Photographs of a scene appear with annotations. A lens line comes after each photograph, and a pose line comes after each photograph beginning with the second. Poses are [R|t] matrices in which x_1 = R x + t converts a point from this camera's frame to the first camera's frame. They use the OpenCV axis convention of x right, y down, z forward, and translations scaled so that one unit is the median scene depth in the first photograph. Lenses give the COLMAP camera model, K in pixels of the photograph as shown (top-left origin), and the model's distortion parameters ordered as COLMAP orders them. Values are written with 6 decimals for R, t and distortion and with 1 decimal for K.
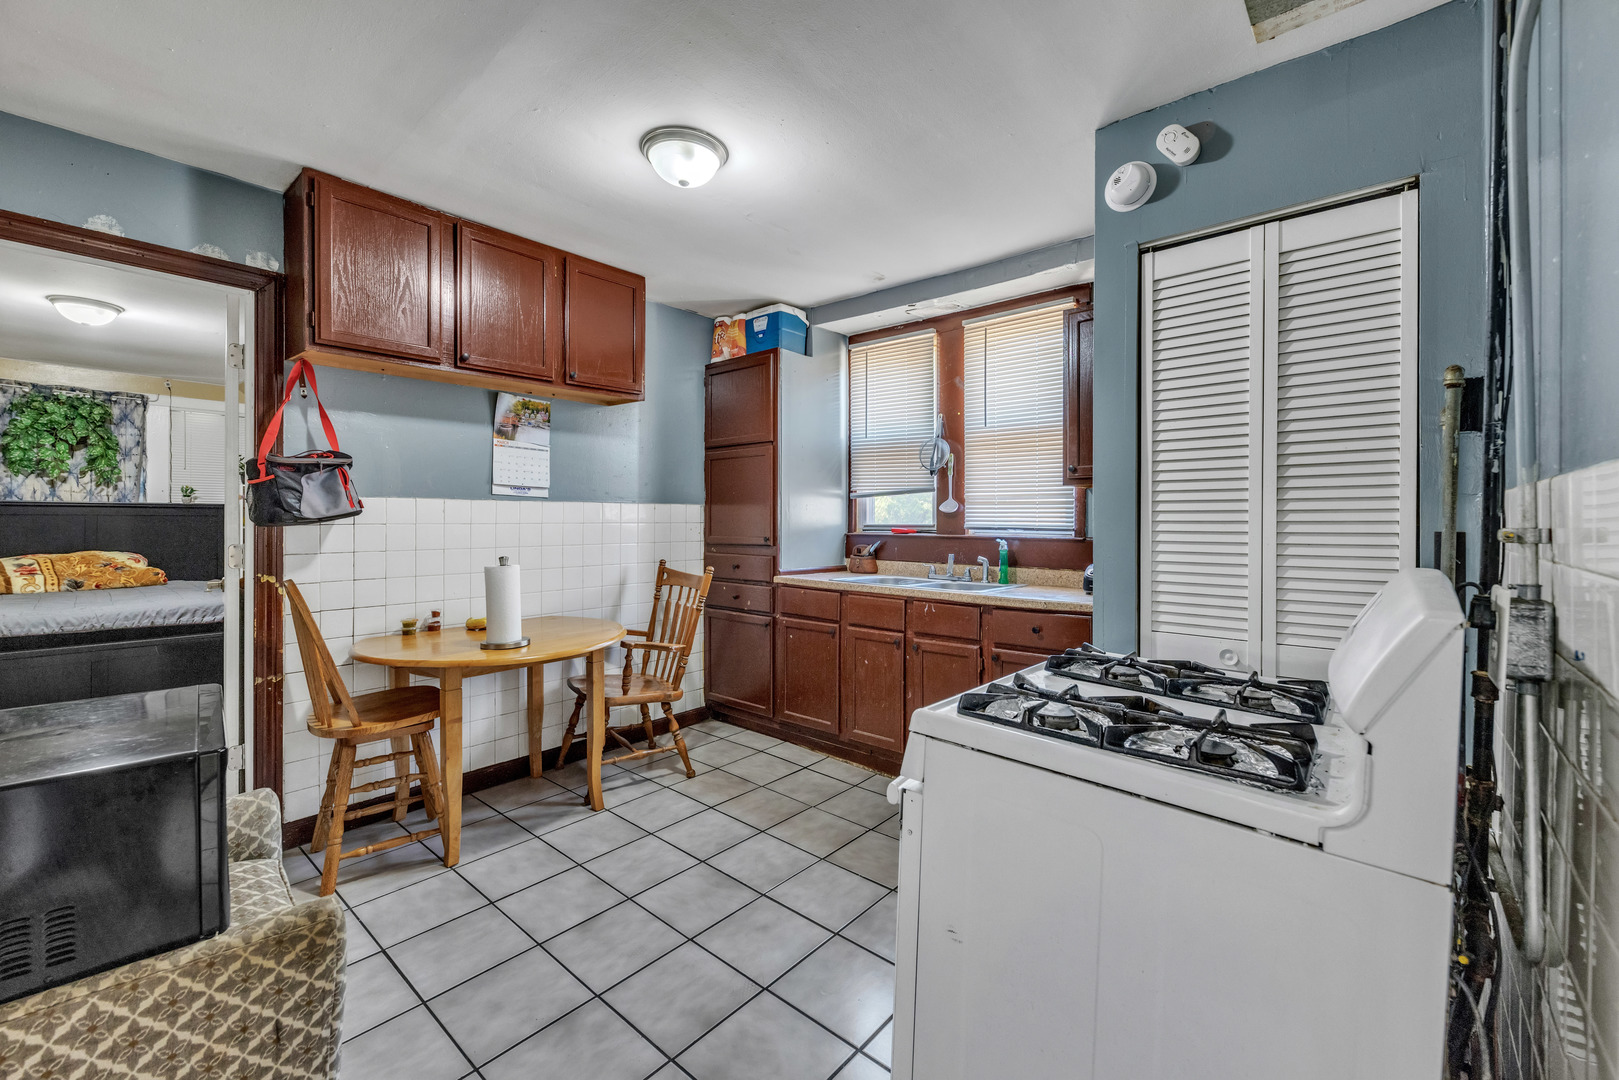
lens RADIAL K [[656.2, 0, 806.2], [0, 656.2, 524.2], [0, 0, 1]] dist [0.002891, -0.001434]
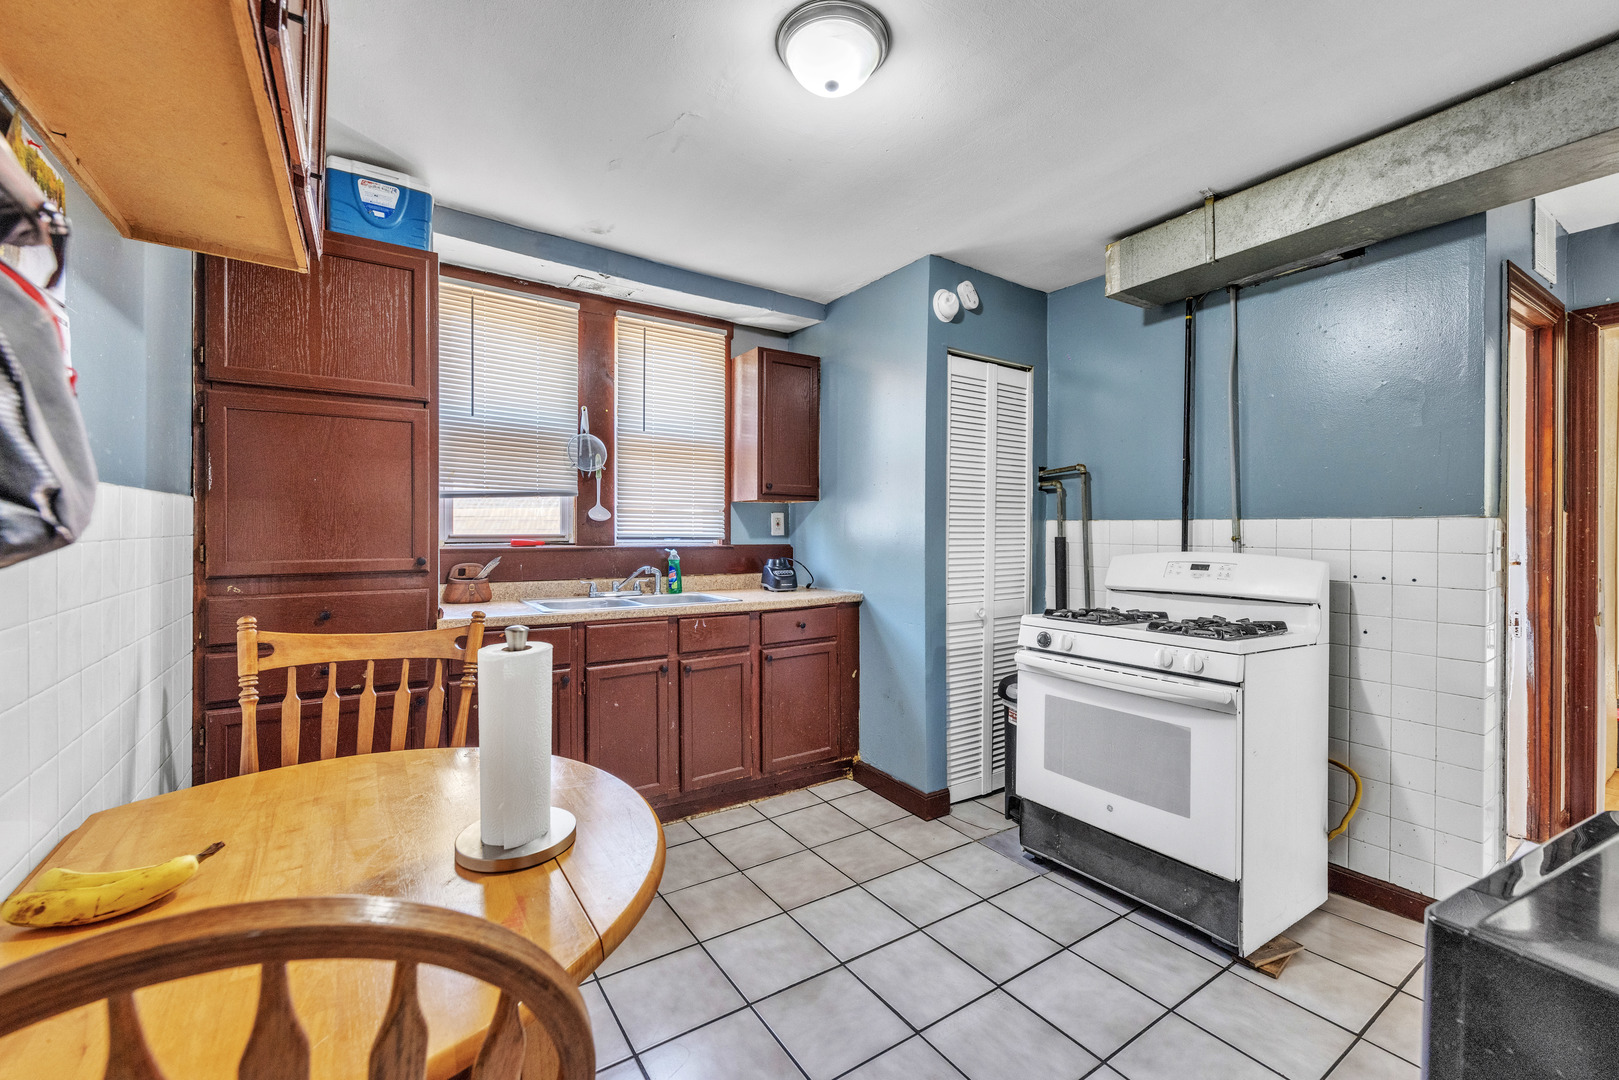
lens RADIAL K [[656.2, 0, 806.1], [0, 656.2, 531.3], [0, 0, 1]] dist [0.002891, -0.001434]
pose [[0.264033, -0.003442, 0.964507, -0.623112], [0.001293, 0.999994, 0.003215, -0.006882], [-0.964513, 0.000398, 0.264036, 0.557658]]
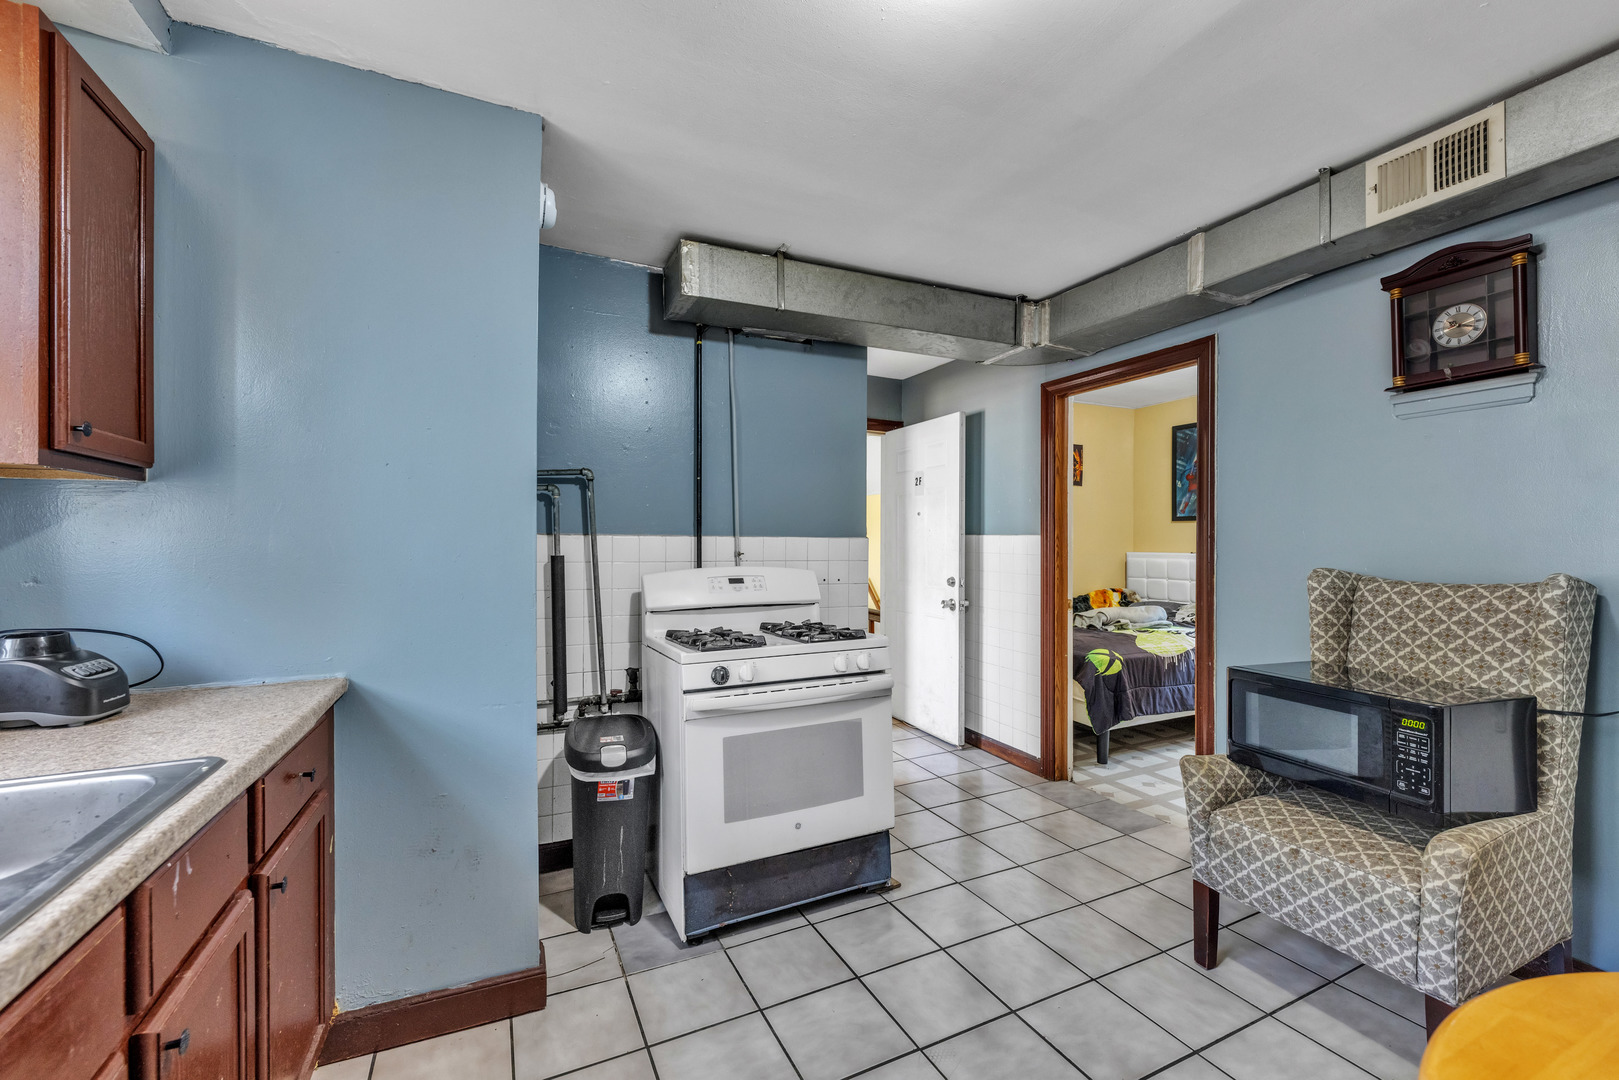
lens RADIAL K [[656.2, 0, 801.0], [0, 656.2, 540.6], [0, 0, 1]] dist [0.002891, -0.001434]
pose [[-0.915628, -0.002347, 0.402020, -0.160269], [-0.001442, 0.999996, 0.002554, -0.015325], [-0.402025, 0.001759, -0.915627, 1.055608]]
